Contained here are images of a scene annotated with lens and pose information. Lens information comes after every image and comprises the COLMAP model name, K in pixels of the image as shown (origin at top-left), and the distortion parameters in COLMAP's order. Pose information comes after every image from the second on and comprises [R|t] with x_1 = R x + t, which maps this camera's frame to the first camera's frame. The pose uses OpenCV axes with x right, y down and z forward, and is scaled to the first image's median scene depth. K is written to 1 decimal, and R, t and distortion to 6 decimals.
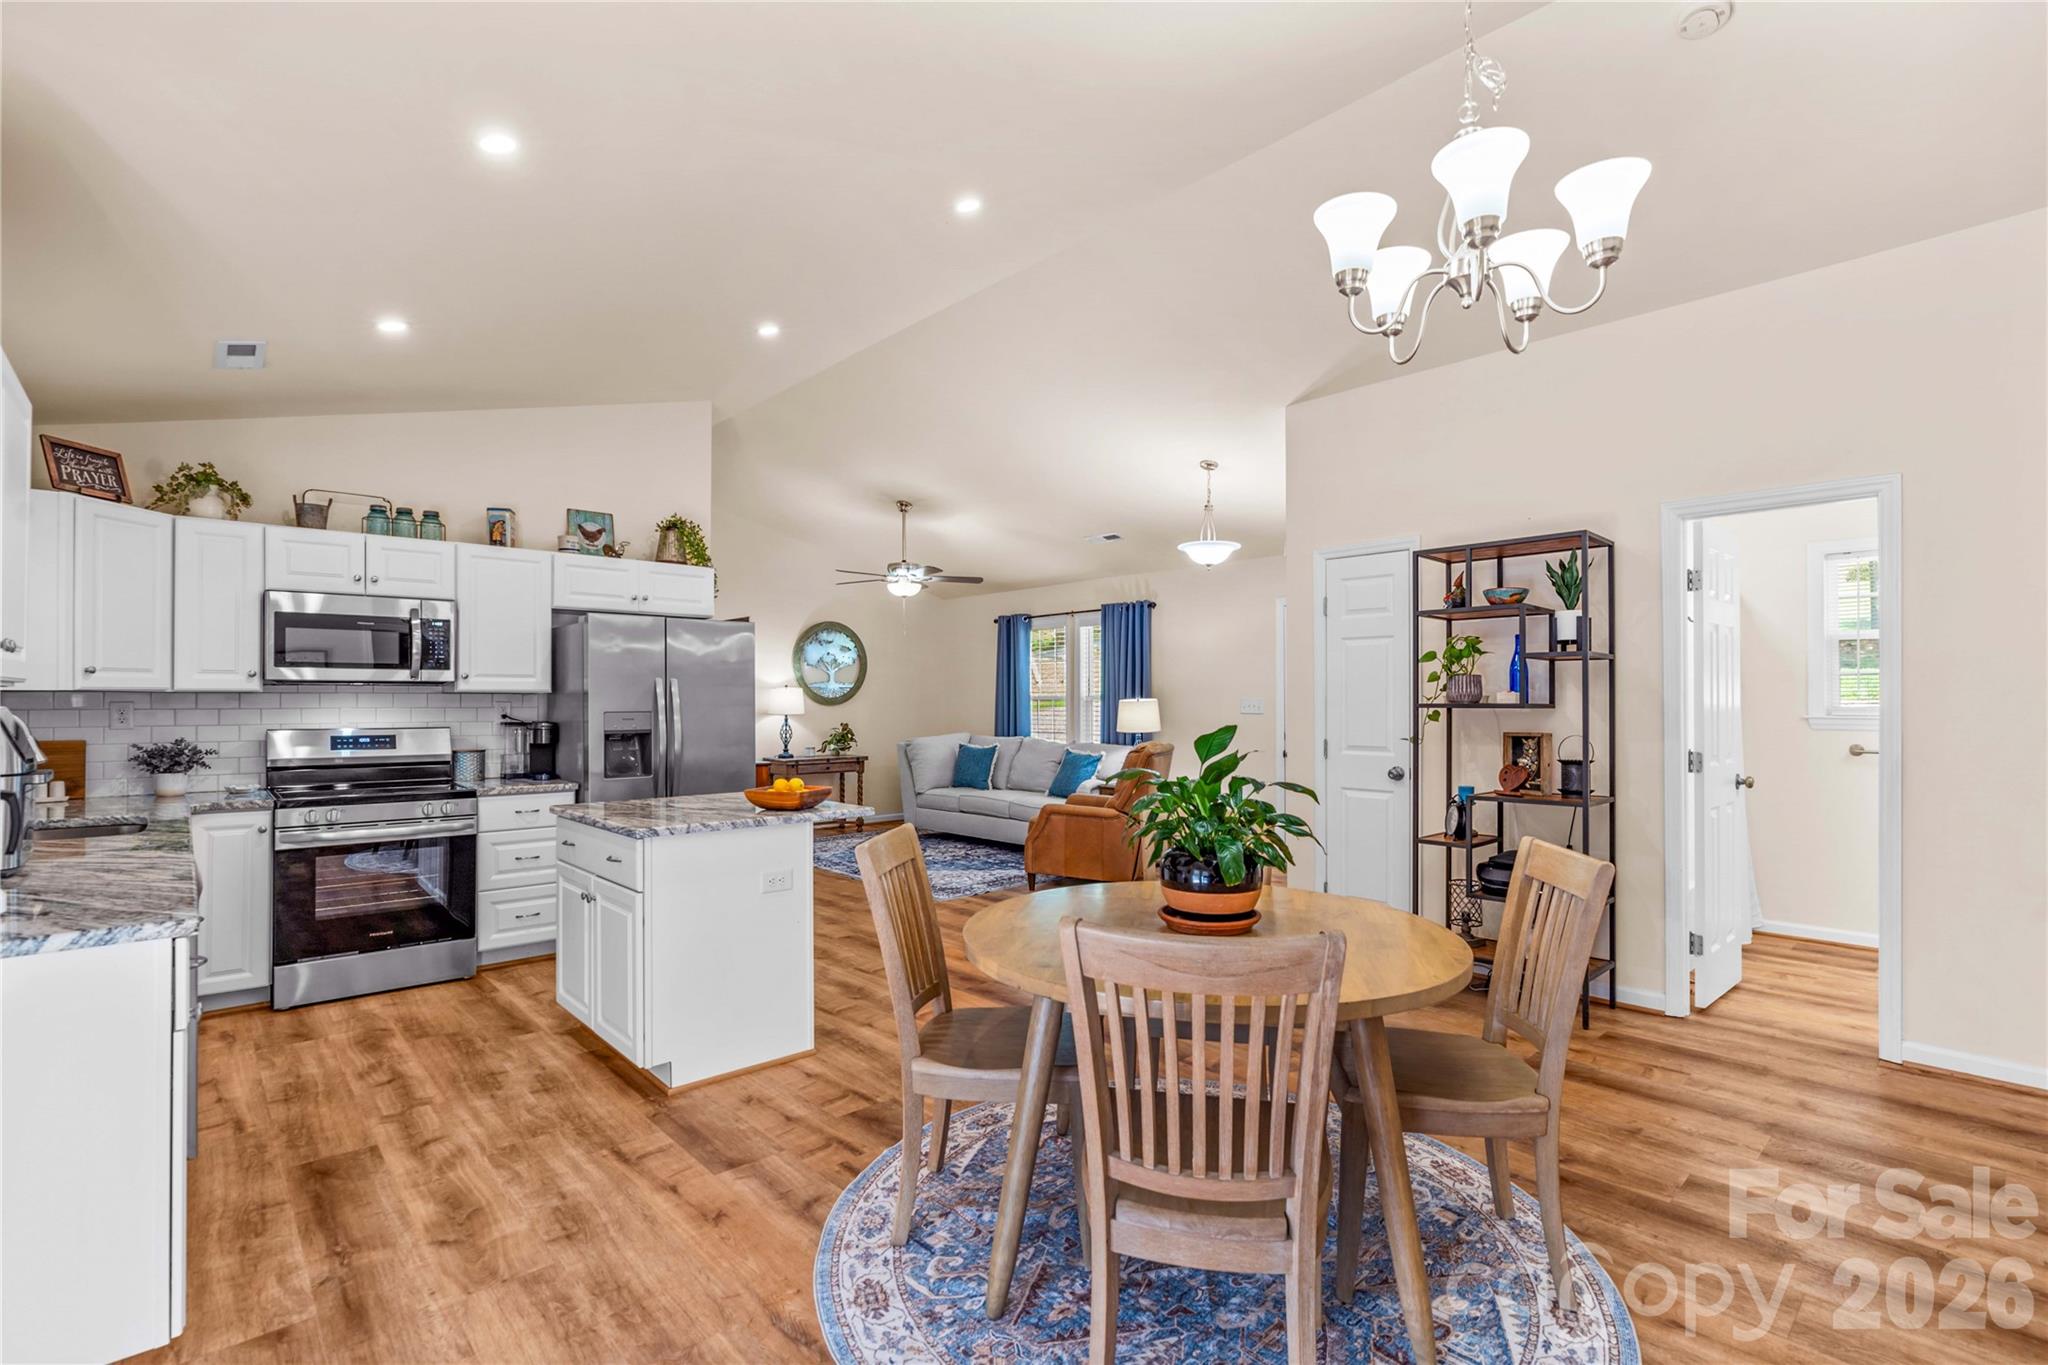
lens RADIAL K [[935.1, 0, 1017.5], [0, 935.1, 696.3], [0, 0, 1]] dist [-0.004345, 0.000392]
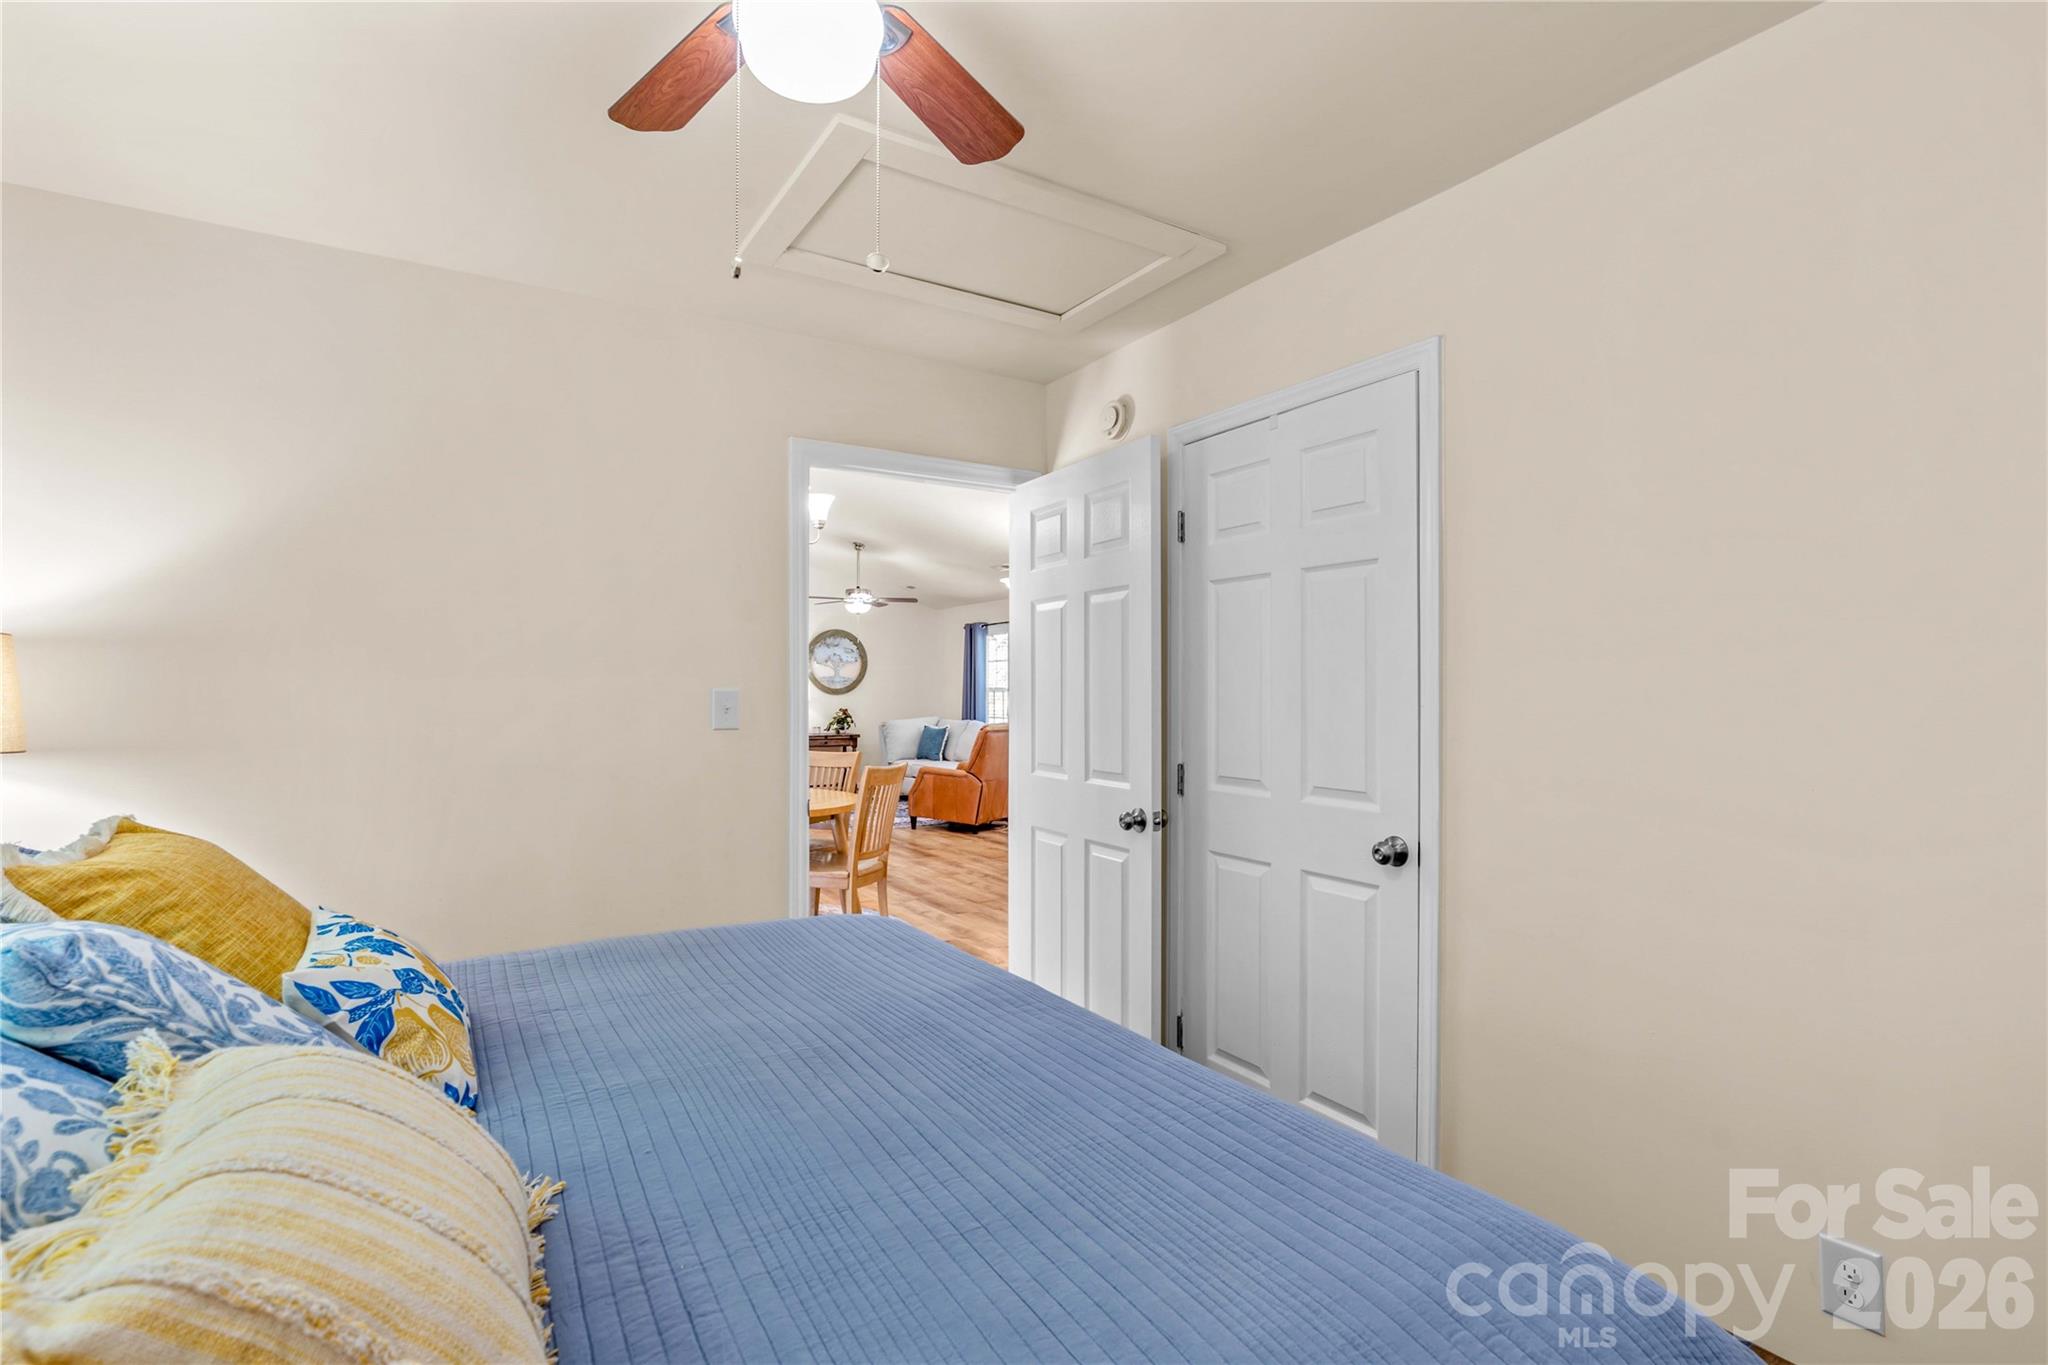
lens RADIAL K [[966.8, 0, 1023.7], [0, 966.8, 687.3], [0, 0, 1]] dist [0.028670, -0.030096]
pose [[0.983368, 0.003286, -0.181596, 0.629877], [-0.002861, 0.999993, 0.002597, -0.009700], [0.181603, -0.002034, 0.983370, -0.553976]]
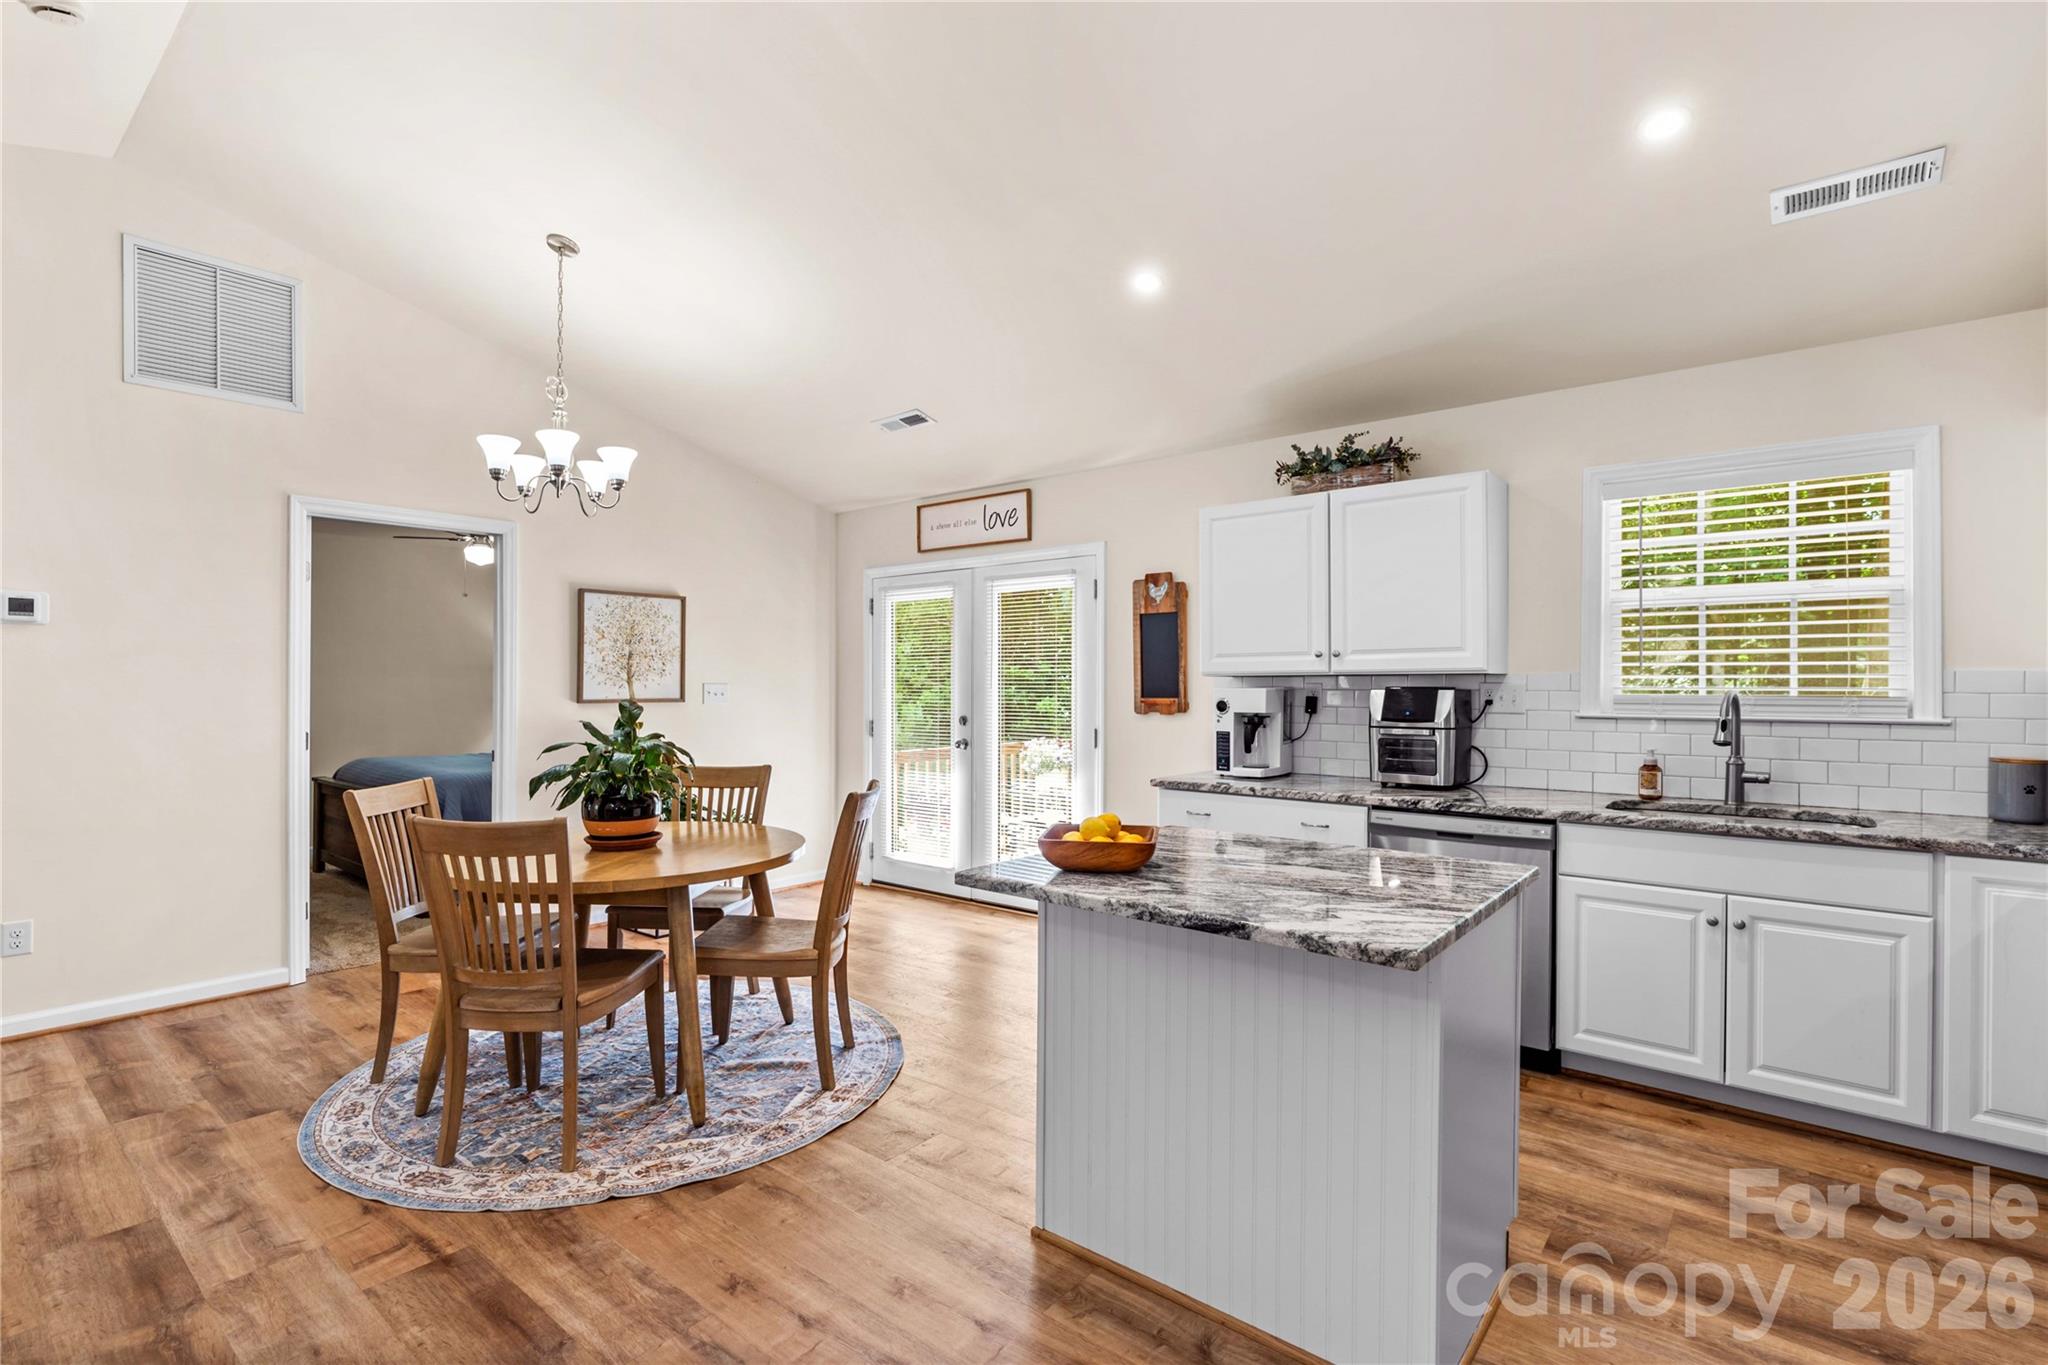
lens RADIAL K [[951.0, 0, 1024.2], [0, 951.0, 685.6], [0, 0, 1]] dist [-0.017282, 0.007616]
pose [[-0.988607, 0.001077, -0.150515, -0.087657], [0.001742, 0.999989, -0.004286, 0.007224], [0.150509, -0.004499, -0.988598, 1.270149]]
